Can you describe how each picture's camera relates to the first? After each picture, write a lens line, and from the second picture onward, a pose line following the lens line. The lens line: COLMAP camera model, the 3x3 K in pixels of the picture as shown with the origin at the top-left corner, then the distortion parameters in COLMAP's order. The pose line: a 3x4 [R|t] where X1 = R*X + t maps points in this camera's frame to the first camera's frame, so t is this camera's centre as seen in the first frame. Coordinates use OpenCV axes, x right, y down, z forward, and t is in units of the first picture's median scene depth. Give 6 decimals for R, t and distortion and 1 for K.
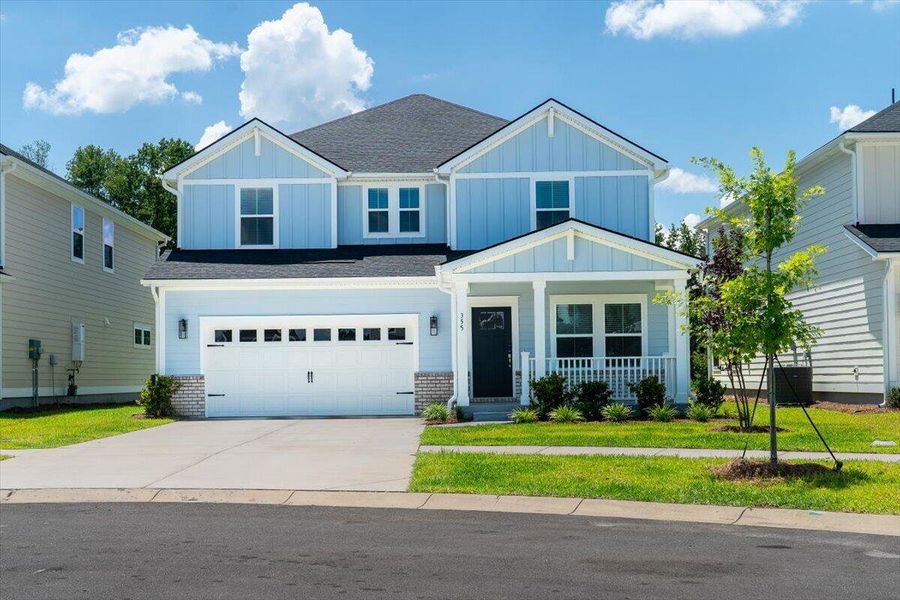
lens RADIAL K [[1107.1, 0, 416.6], [0, 1107.1, 301.4], [0, 0, 1]] dist [-0.007188, -0.005496]
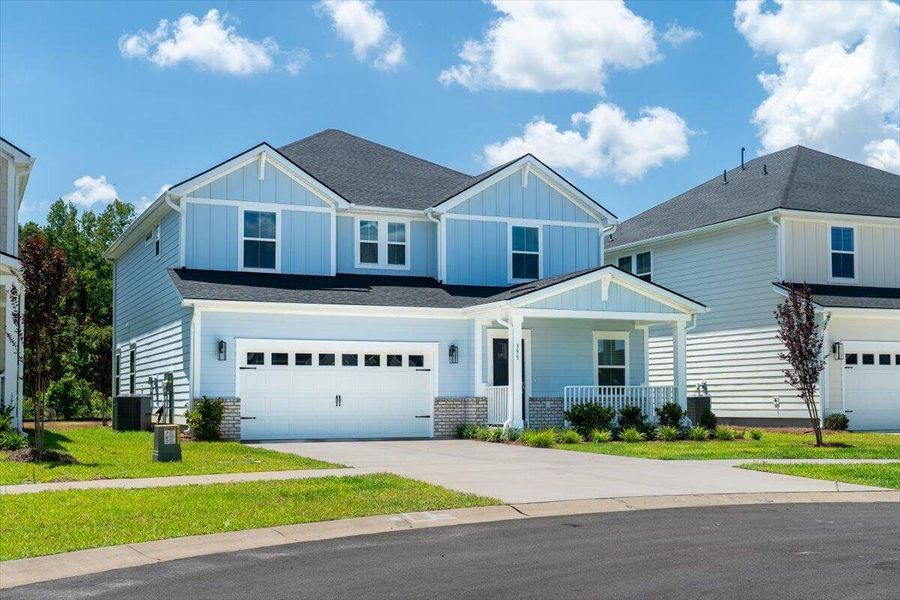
lens RADIAL K [[1107.1, 0, 416.6], [0, 1107.1, 301.4], [0, 0, 1]] dist [-0.007188, -0.005496]
pose [[0.913645, 0.046640, 0.403828, -0.447677], [-0.036320, 0.998789, -0.033181, 0.007566], [-0.404886, 0.015649, 0.914233, 0.027107]]
